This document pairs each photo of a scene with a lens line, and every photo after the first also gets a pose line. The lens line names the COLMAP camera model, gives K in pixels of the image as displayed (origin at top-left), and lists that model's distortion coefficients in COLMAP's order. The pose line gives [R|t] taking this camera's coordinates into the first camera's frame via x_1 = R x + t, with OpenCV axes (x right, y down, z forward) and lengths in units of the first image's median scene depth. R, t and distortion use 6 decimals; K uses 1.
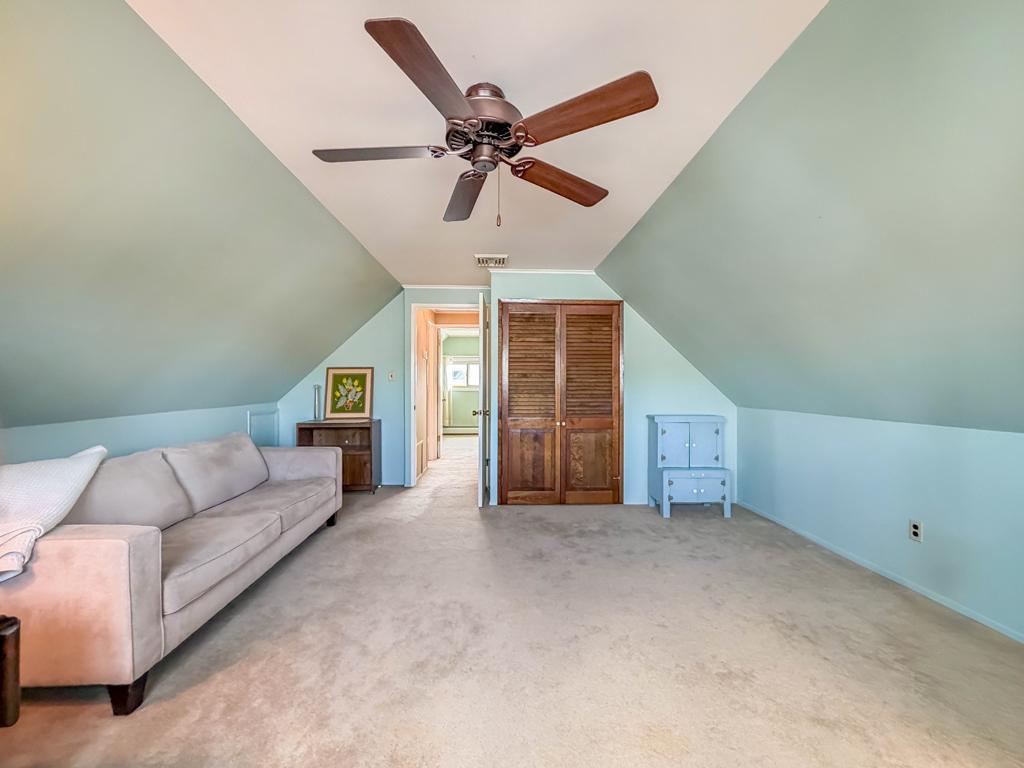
lens RADIAL K [[415.6, 0, 513.8], [0, 415.6, 379.7], [0, 0, 1]] dist [-0.002195, -0.000139]
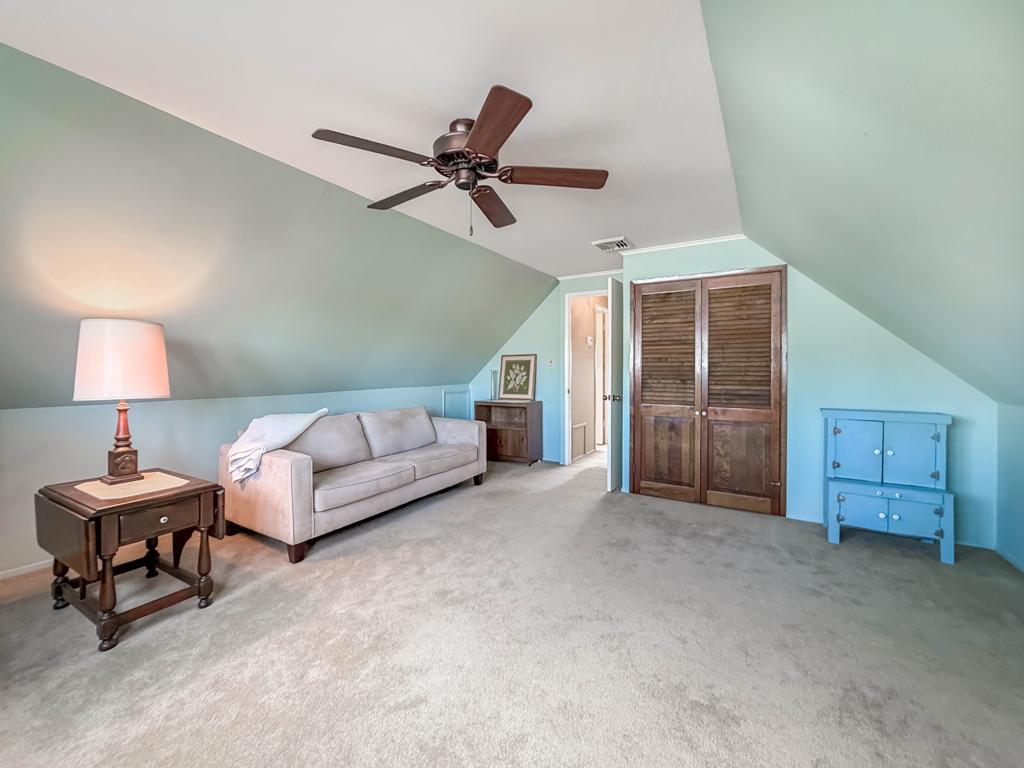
lens RADIAL K [[419.6, 0, 506.9], [0, 419.6, 367.6], [0, 0, 1]] dist [0.000214, 0.000261]
pose [[0.828955, -0.004440, -0.559297, 0.273131], [0.008142, 0.999958, 0.004130, 0.001043], [0.559255, -0.007977, 0.828957, 0.023495]]
